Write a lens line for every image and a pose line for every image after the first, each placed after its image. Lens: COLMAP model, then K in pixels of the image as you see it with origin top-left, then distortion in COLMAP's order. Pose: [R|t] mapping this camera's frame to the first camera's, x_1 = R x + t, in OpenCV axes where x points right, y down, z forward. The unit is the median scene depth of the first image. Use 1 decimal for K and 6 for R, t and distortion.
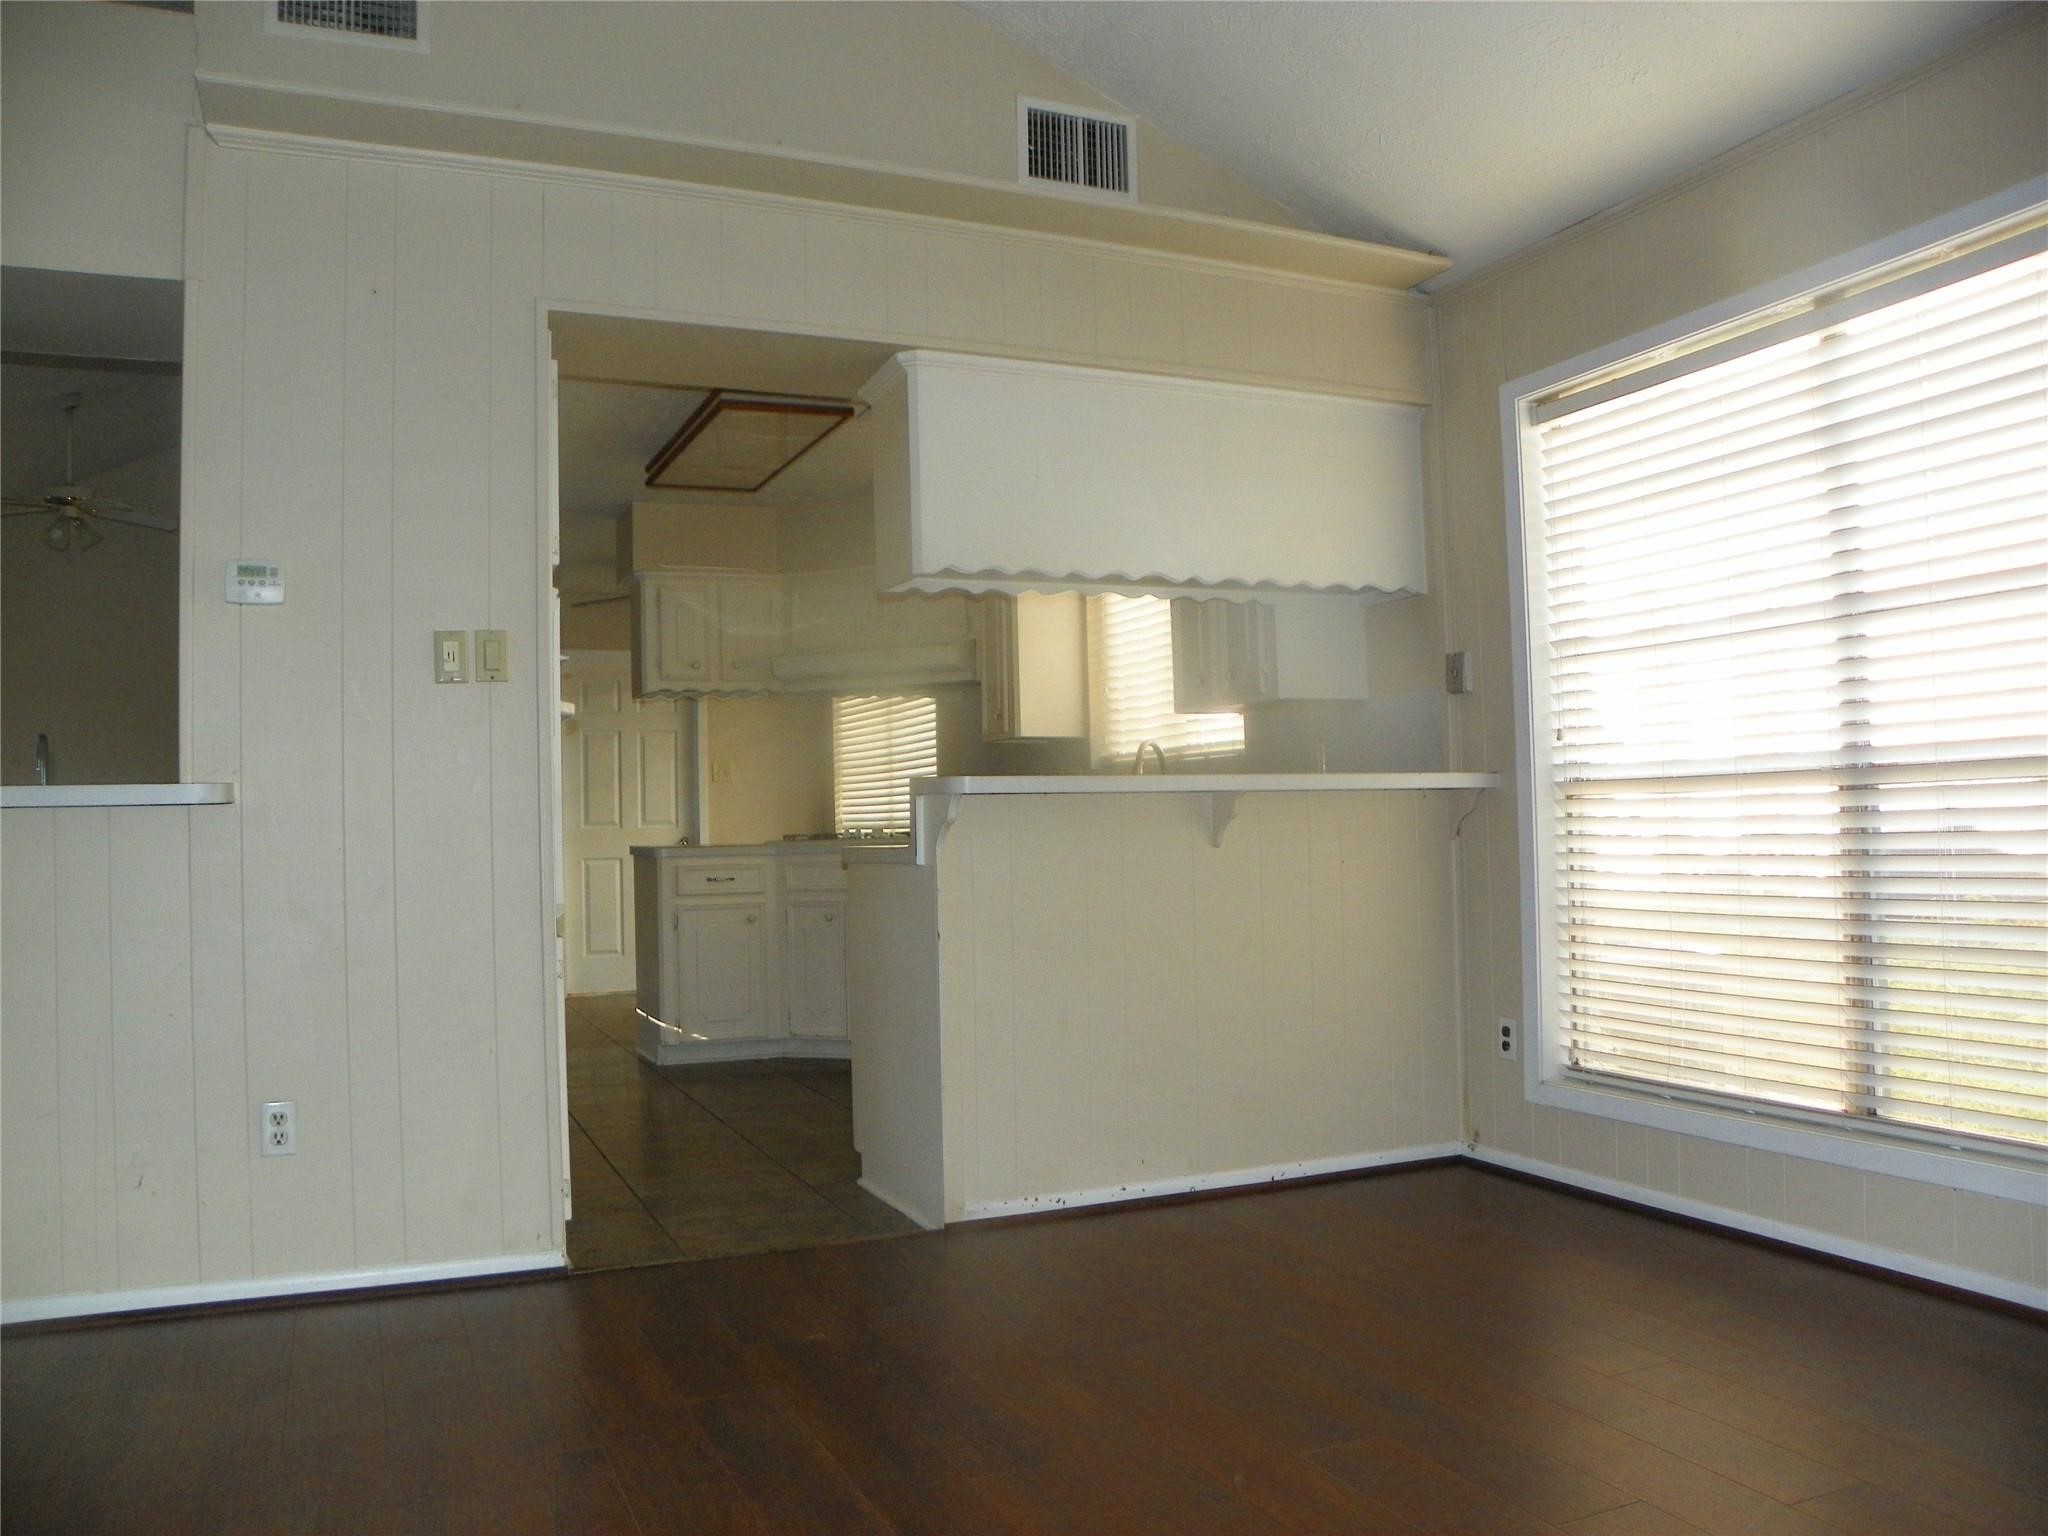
lens RADIAL K [[1662.8, 0, 947.6], [0, 1662.8, 741.3], [0, 0, 1]] dist [-0.086241, 0.014235]
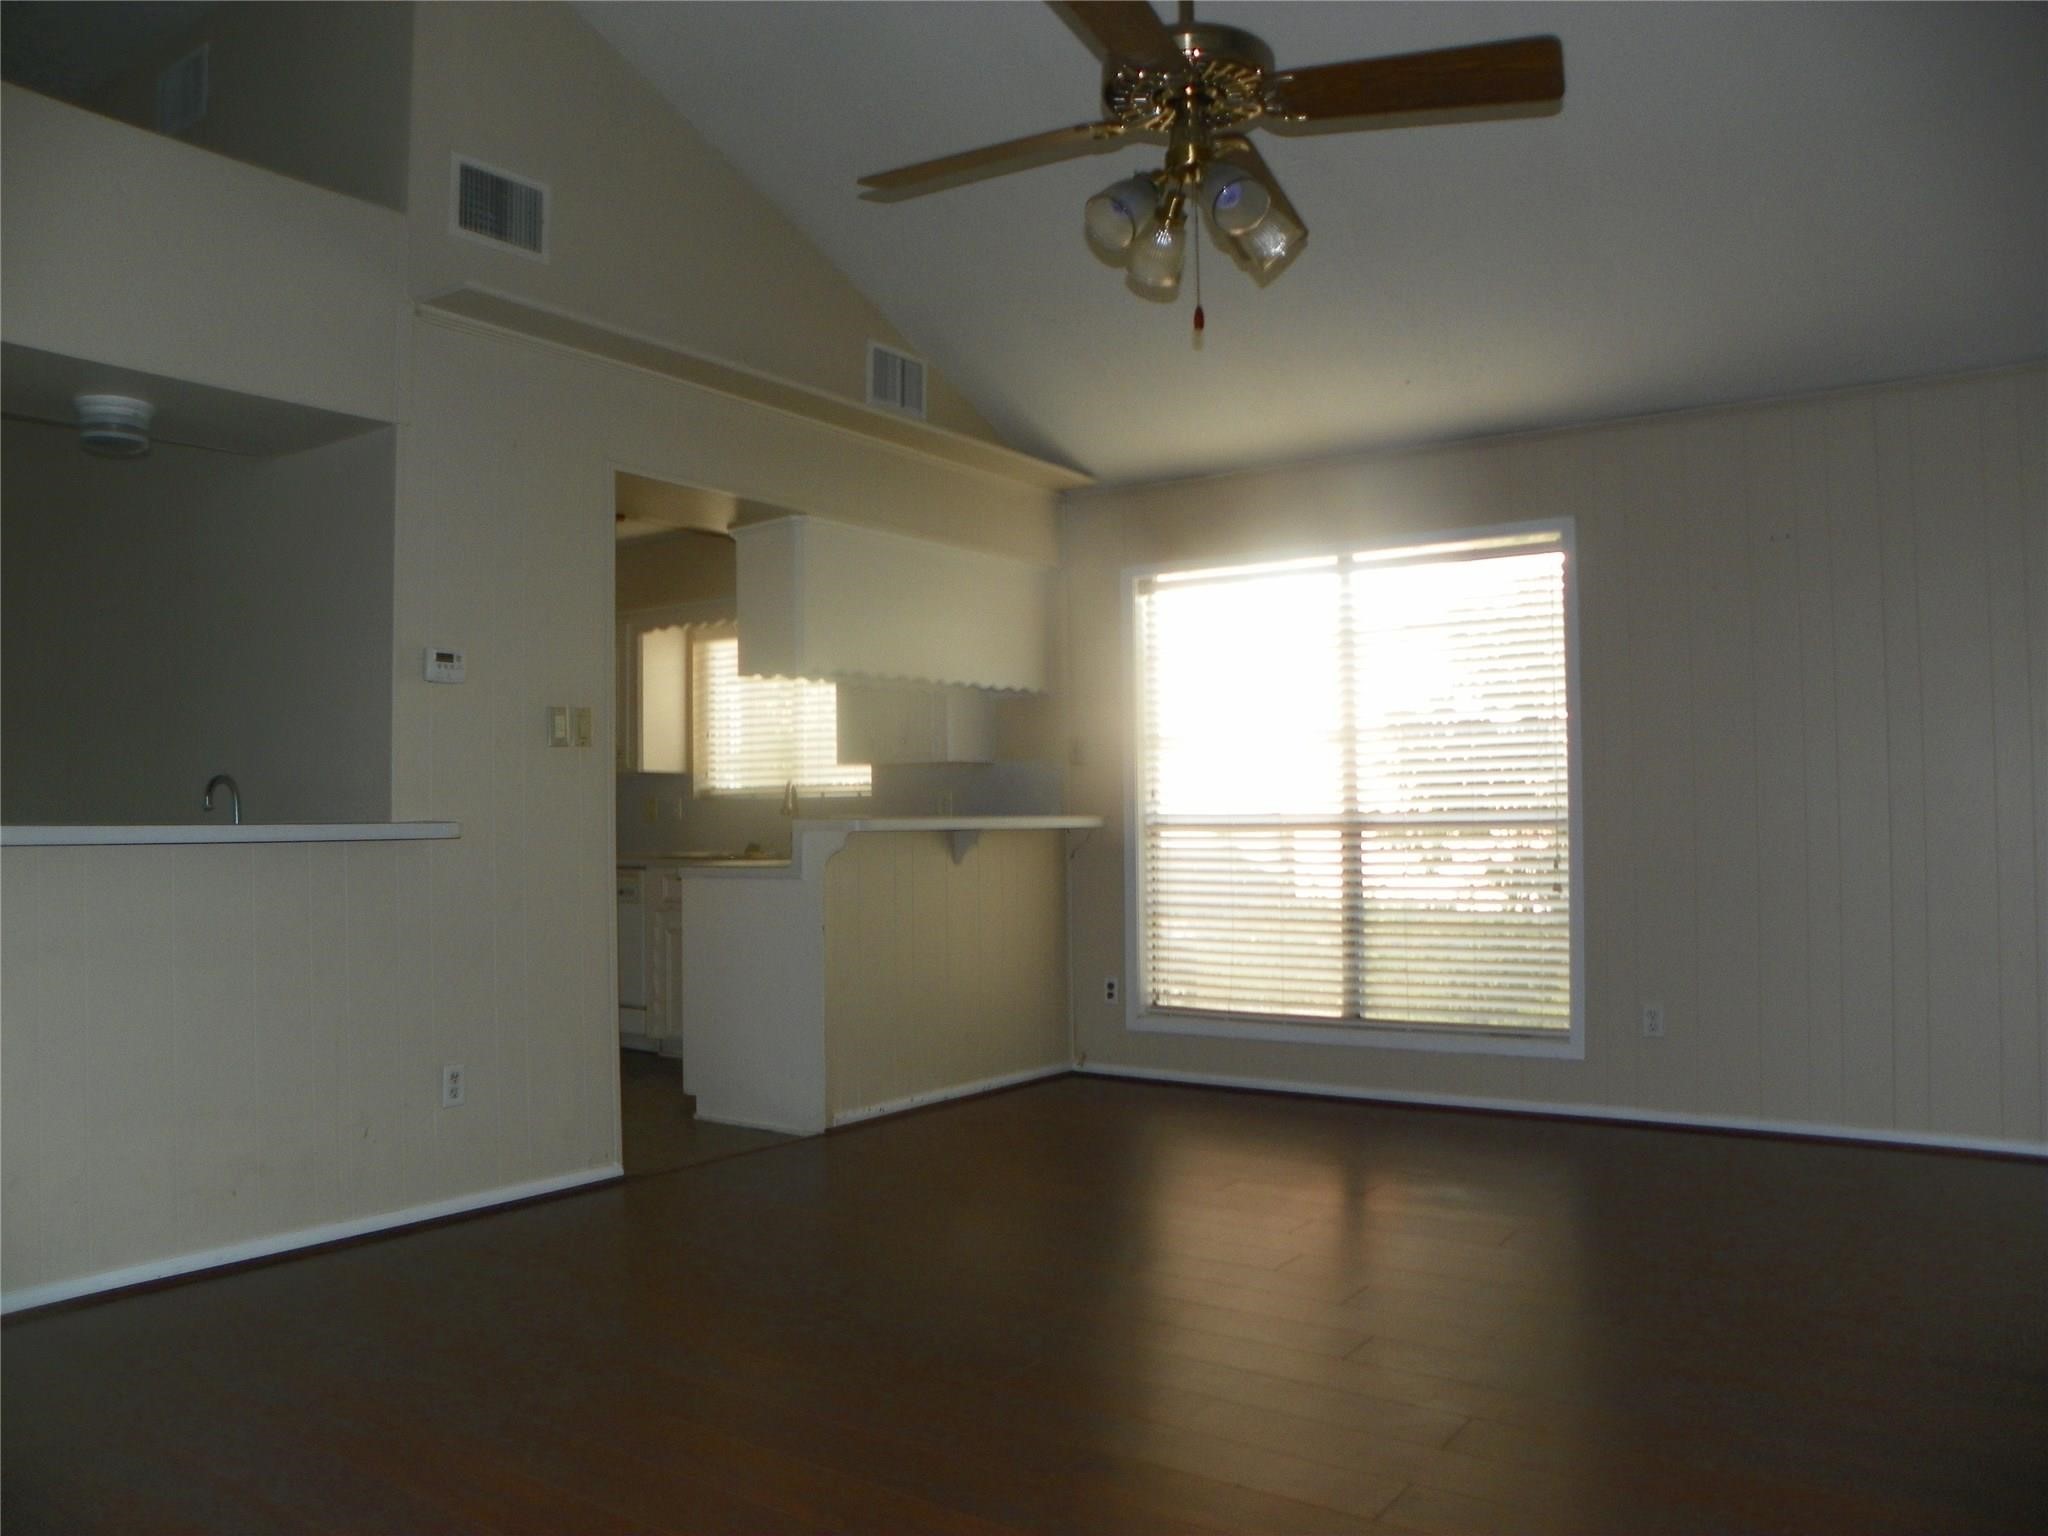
lens RADIAL K [[1662.8, 0, 1035.9], [0, 1662.8, 747.4], [0, 0, 1]] dist [-0.086241, 0.014235]
pose [[0.841457, 0.036310, 0.539103, -0.595600], [-0.036335, 0.999284, -0.010591, -0.029159], [-0.539101, -0.010676, 0.842173, -0.288121]]
